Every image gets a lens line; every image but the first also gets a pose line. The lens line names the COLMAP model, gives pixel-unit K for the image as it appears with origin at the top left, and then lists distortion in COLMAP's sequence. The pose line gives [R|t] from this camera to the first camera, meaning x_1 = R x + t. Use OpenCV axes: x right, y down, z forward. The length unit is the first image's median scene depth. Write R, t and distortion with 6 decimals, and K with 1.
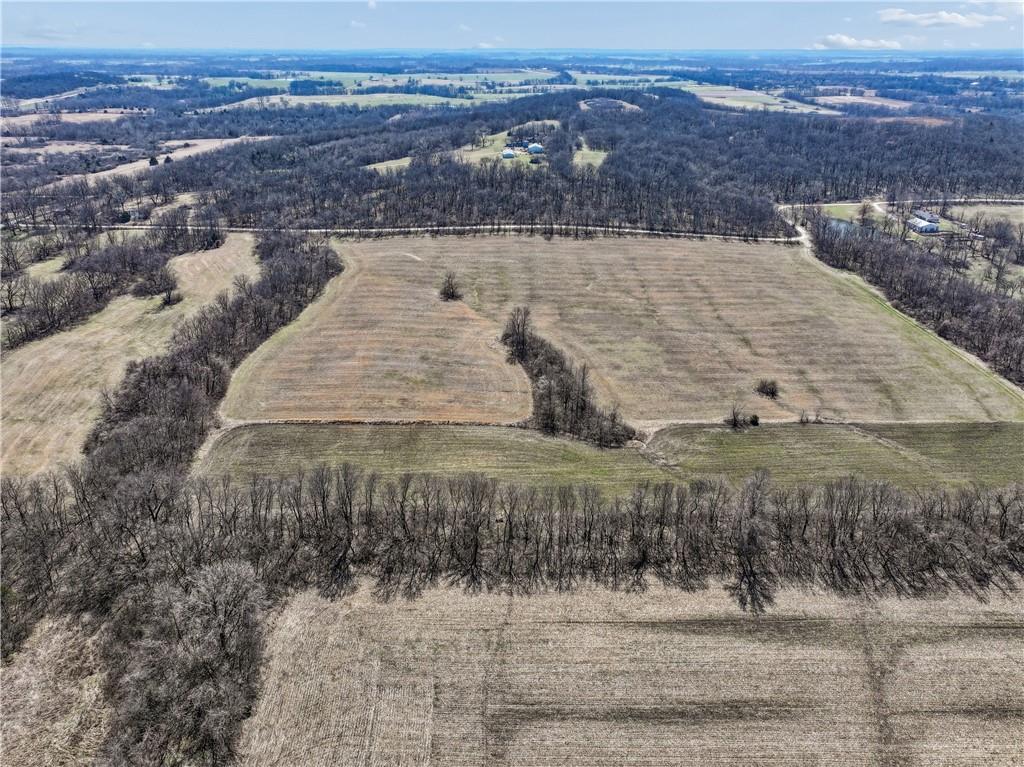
lens RADIAL K [[720.7, 0, 512.0], [0, 720.7, 383.5], [0, 0, 1]] dist [0.005044, -0.000689]
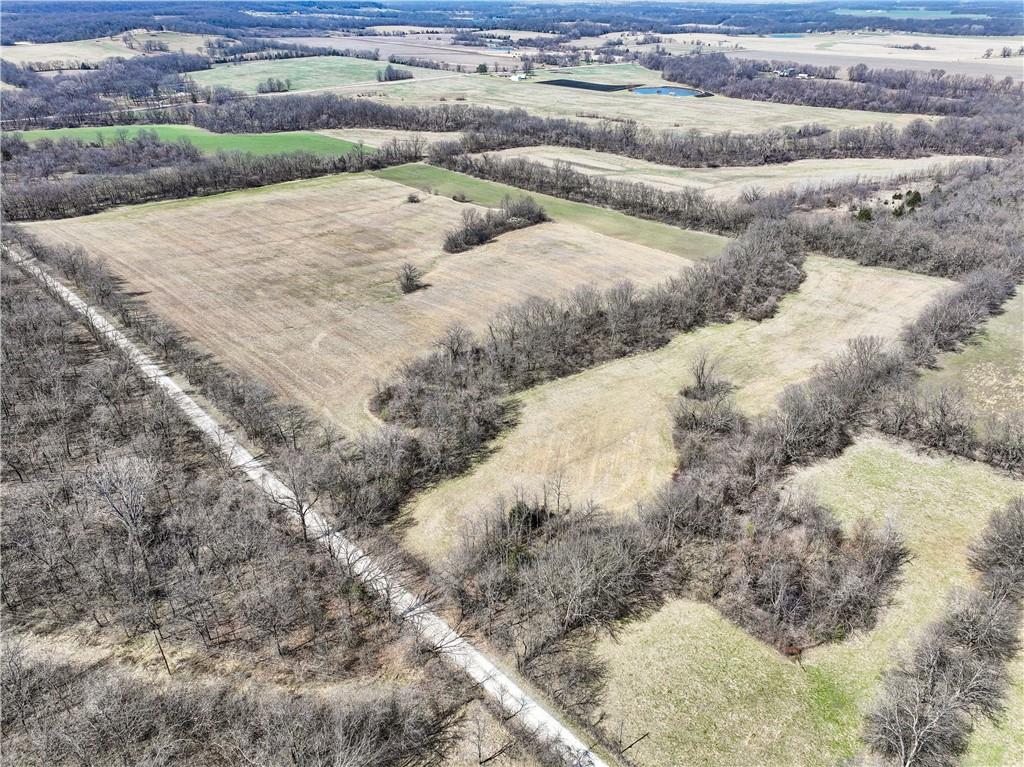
lens RADIAL K [[716.3, 0, 515.0], [0, 716.3, 380.8], [0, 0, 1]] dist [-0.004812, 0.026894]
pose [[-0.702341, -0.347895, 0.621036, -1.049788], [0.292091, 0.654760, 0.697118, -0.863629], [-0.649153, 0.671013, -0.358248, 1.861237]]
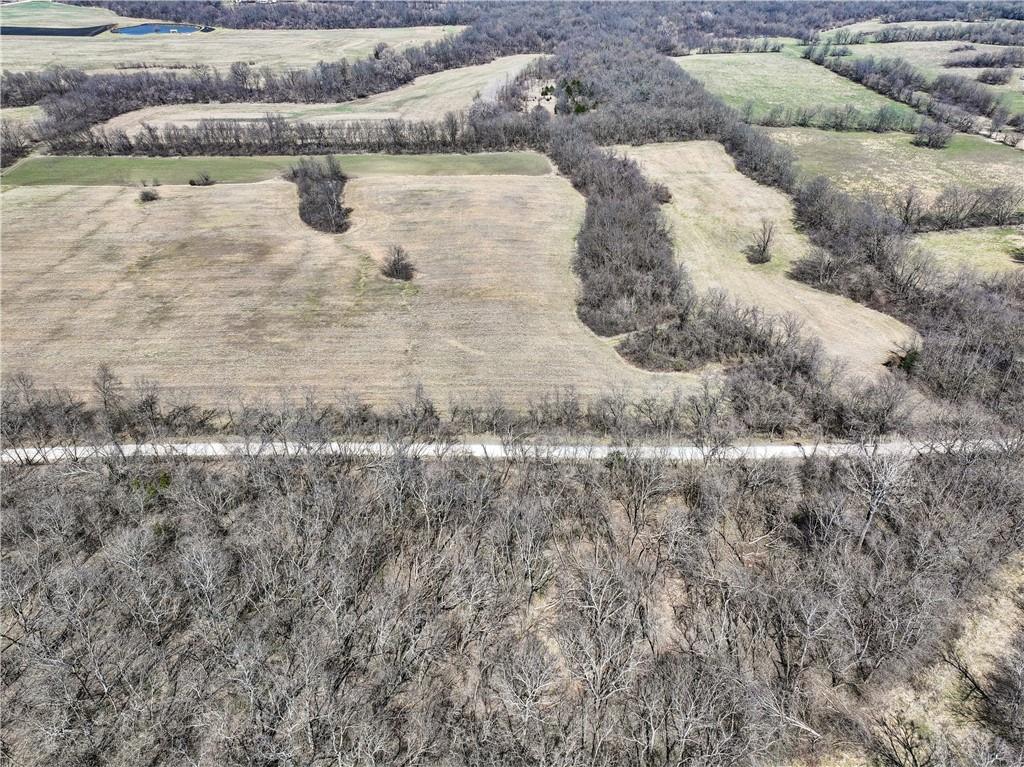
lens RADIAL K [[716.3, 0, 515.0], [0, 716.3, 380.8], [0, 0, 1]] dist [-0.004812, 0.026894]
pose [[-0.999350, 0.015369, -0.032601, -0.253282], [-0.019530, 0.529320, 0.848197, -0.968292], [0.030292, 0.848283, -0.528676, 2.115320]]
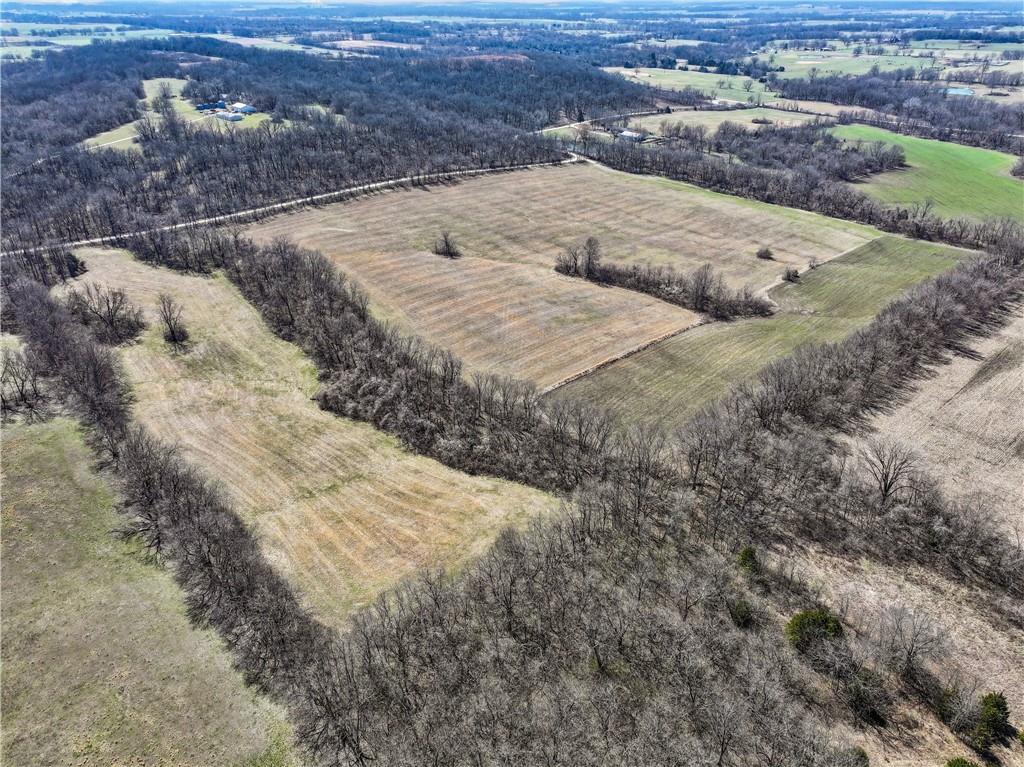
lens RADIAL K [[716.3, 0, 515.0], [0, 716.3, 380.8], [0, 0, 1]] dist [-0.004812, 0.026894]
pose [[0.740858, -0.317852, 0.591692, -0.936926], [0.281863, 0.946743, 0.155662, -0.120343], [-0.609658, 0.051452, 0.790993, 0.255292]]
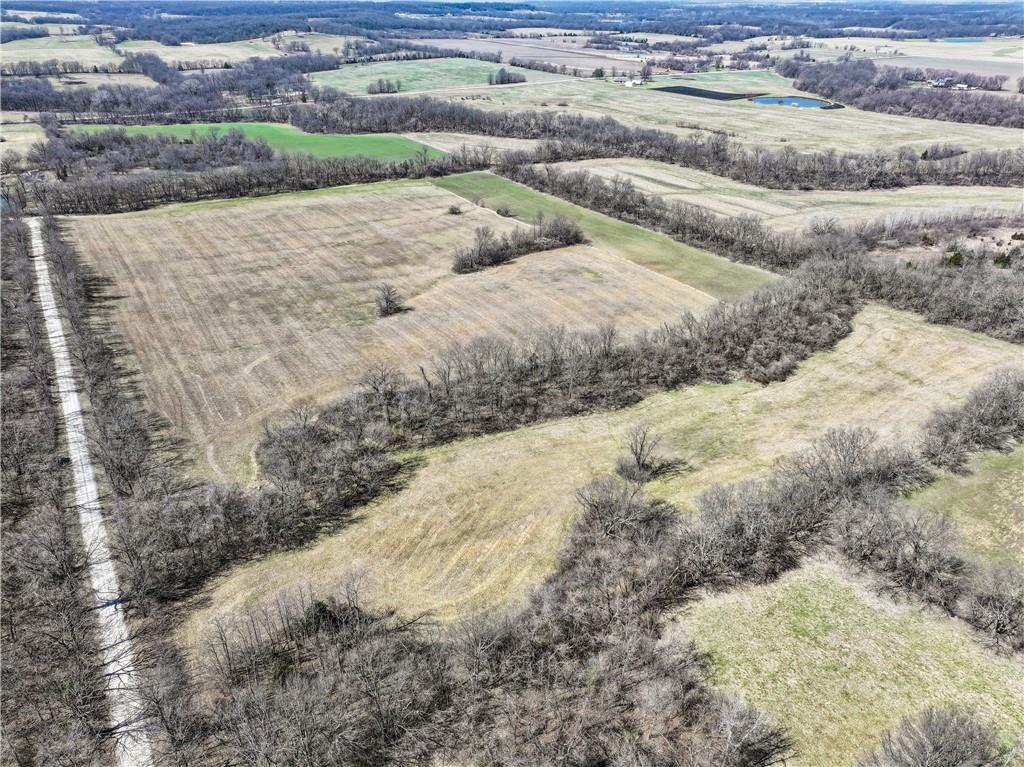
lens RADIAL K [[716.3, 0, 515.0], [0, 716.3, 380.8], [0, 0, 1]] dist [-0.004812, 0.026894]
pose [[-0.545204, -0.405926, 0.733469, -1.102439], [0.347637, 0.686688, 0.638442, -0.752885], [-0.762825, 0.603061, -0.233270, 1.617949]]
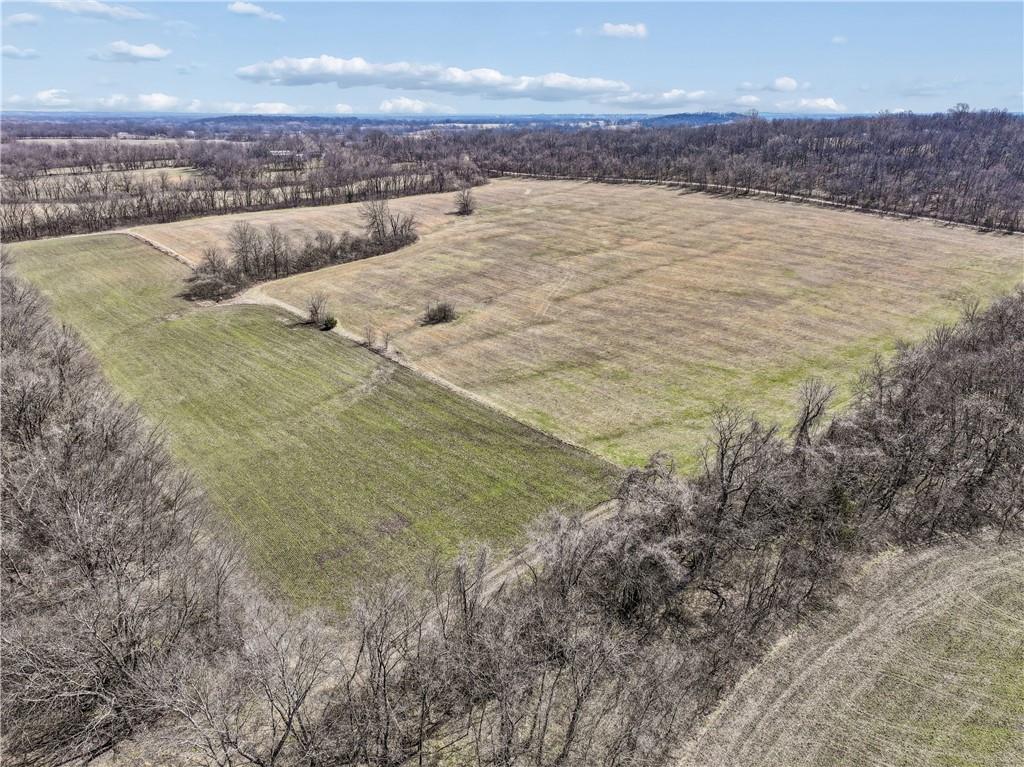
lens RADIAL K [[720.7, 0, 512.0], [0, 720.7, 383.5], [0, 0, 1]] dist [0.005044, -0.000689]
pose [[0.632964, 0.271808, -0.724898, 0.962493], [-0.327410, 0.942468, 0.067502, 0.000176], [0.701541, 0.194613, 0.685541, 0.664042]]
